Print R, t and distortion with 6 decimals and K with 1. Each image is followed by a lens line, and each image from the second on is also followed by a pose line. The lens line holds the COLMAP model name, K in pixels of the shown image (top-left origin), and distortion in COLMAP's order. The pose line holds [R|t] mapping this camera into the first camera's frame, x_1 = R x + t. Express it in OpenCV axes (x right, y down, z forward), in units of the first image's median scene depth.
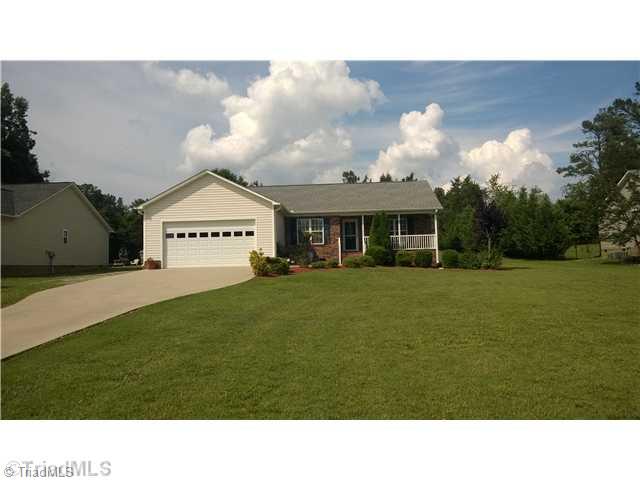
lens RADIAL K [[490.2, 0, 320.0], [0, 490.2, 240.0], [0, 0, 1]] dist [0.001662, -0.083870]
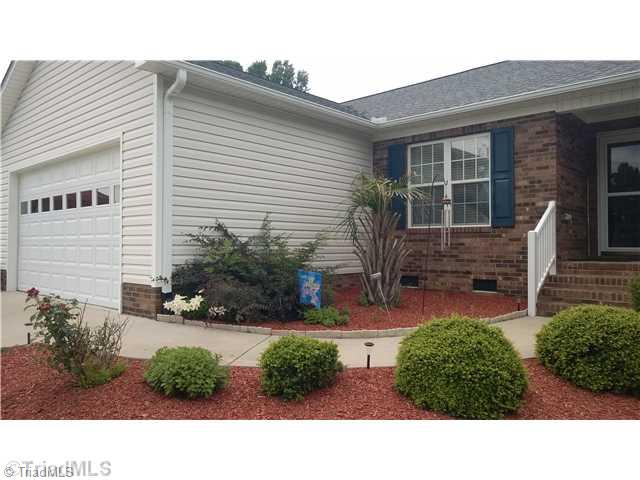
lens RADIAL K [[490.2, 0, 320.0], [0, 490.2, 240.0], [0, 0, 1]] dist [0.001662, -0.083870]
pose [[0.779964, 0.019081, -0.625533, 0.101016], [0.013217, 0.998810, 0.046948, 0.001426], [0.625685, -0.044885, 0.778784, 0.713699]]
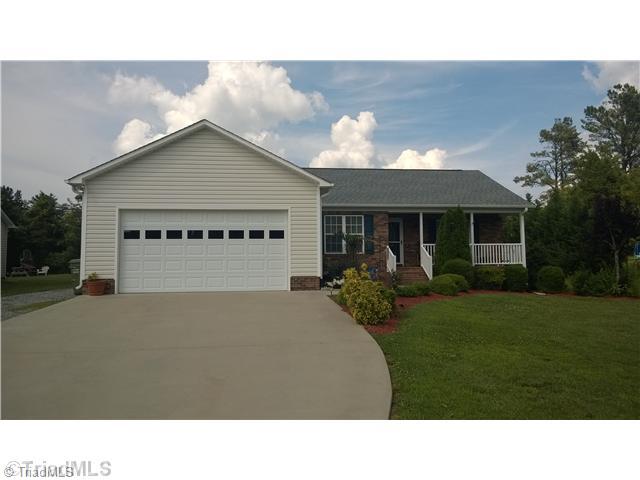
lens RADIAL K [[491.7, 0, 320.2], [0, 491.7, 229.6], [0, 0, 1]] dist [-0.011011, -0.010662]
pose [[0.985101, 0.030345, 0.169278, -0.160501], [-0.024567, 0.999045, -0.036125, 0.000725], [-0.170213, 0.031428, 0.984906, 0.349267]]
